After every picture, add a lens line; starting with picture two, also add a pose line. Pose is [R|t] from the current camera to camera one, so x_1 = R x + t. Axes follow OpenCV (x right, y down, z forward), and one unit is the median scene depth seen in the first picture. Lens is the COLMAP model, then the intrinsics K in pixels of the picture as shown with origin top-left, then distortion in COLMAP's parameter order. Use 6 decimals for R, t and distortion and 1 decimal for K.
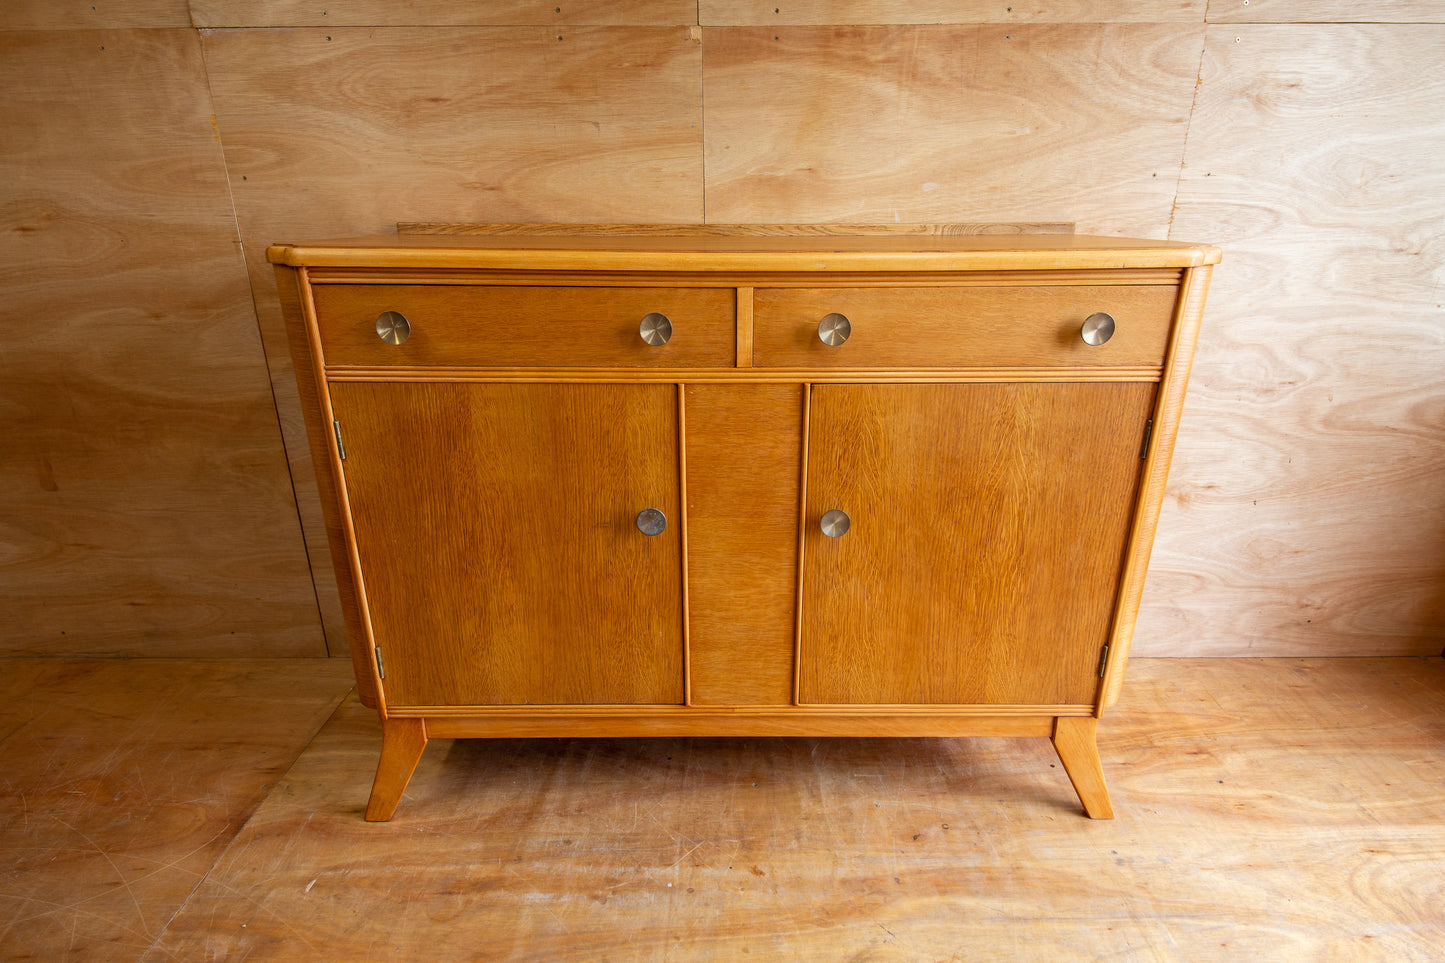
lens RADIAL K [[782.1, 0, 722.5], [0, 782.1, 494.6], [0, 0, 1]] dist [0.030666, -0.029497]
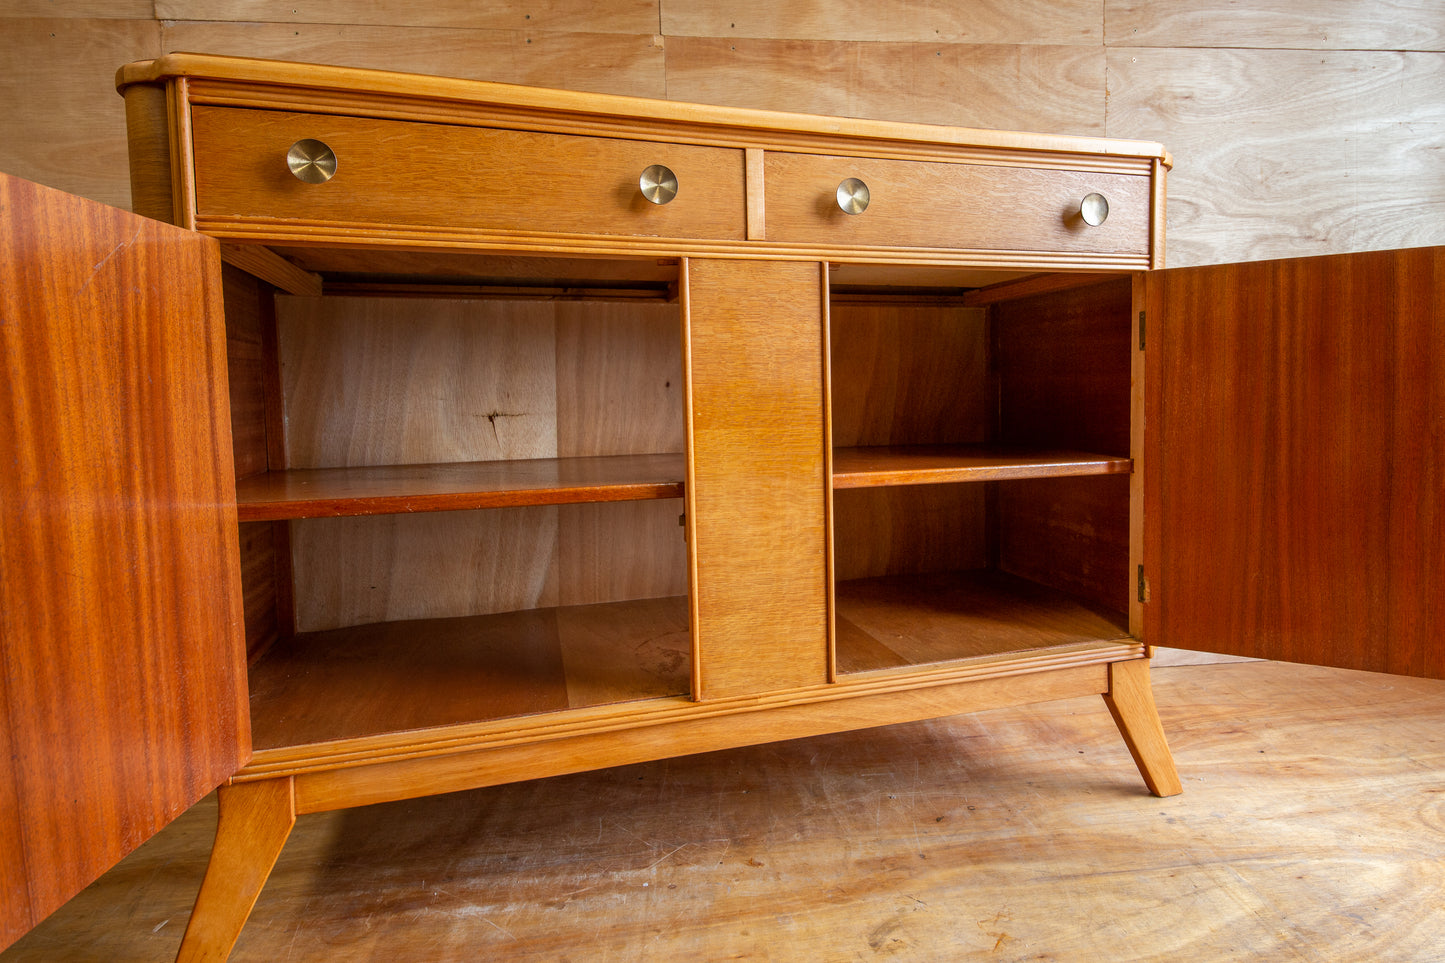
lens RADIAL K [[852.0, 0, 784.8], [0, 852.0, 445.4], [0, 0, 1]] dist [0.043571, -0.036085]
pose [[0.992248, -0.025625, 0.121603, -0.019297], [0.059919, 0.955910, -0.287482, 0.290249], [-0.108875, 0.292539, 0.950035, 0.023189]]
